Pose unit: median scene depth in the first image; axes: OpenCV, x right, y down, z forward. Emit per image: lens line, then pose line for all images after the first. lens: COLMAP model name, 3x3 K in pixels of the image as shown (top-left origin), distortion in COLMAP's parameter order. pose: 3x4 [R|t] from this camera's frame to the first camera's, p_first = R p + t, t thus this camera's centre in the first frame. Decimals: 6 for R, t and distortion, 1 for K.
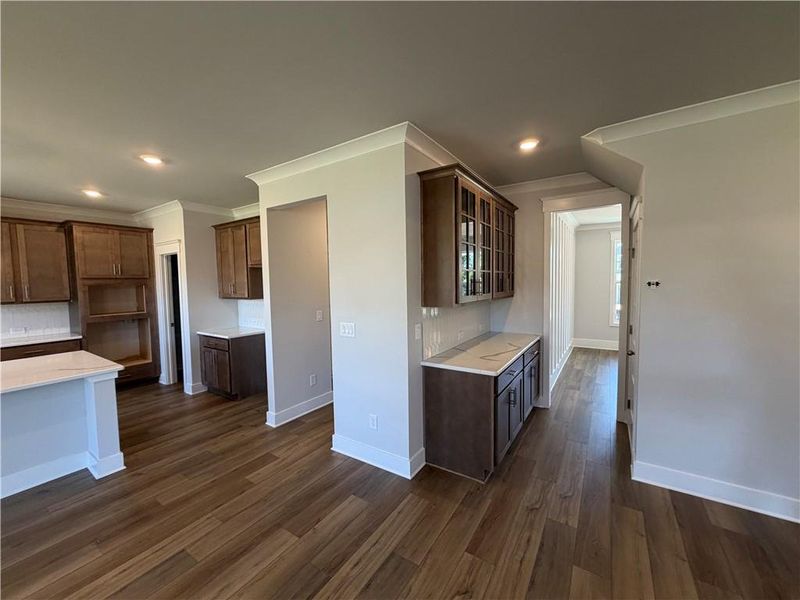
lens RADIAL K [[318.4, 0, 397.6], [0, 318.4, 300.1], [0, 0, 1]] dist [-0.000479, 0.000080]
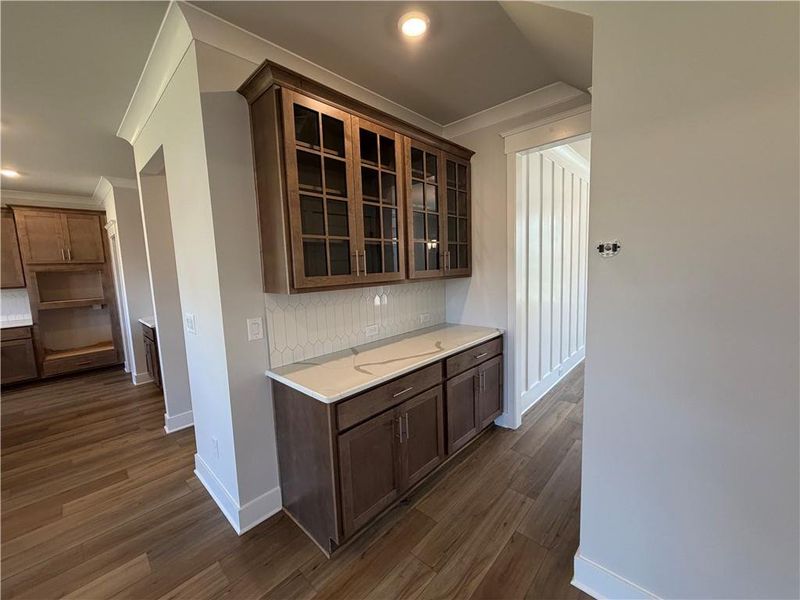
lens RADIAL K [[318.4, 0, 397.6], [0, 318.4, 300.1], [0, 0, 1]] dist [-0.000479, 0.000080]
pose [[0.984994, -0.001830, -0.172577, 0.330652], [0.011371, 0.998459, 0.054314, 0.001629], [0.172212, -0.055461, 0.983497, 0.249962]]
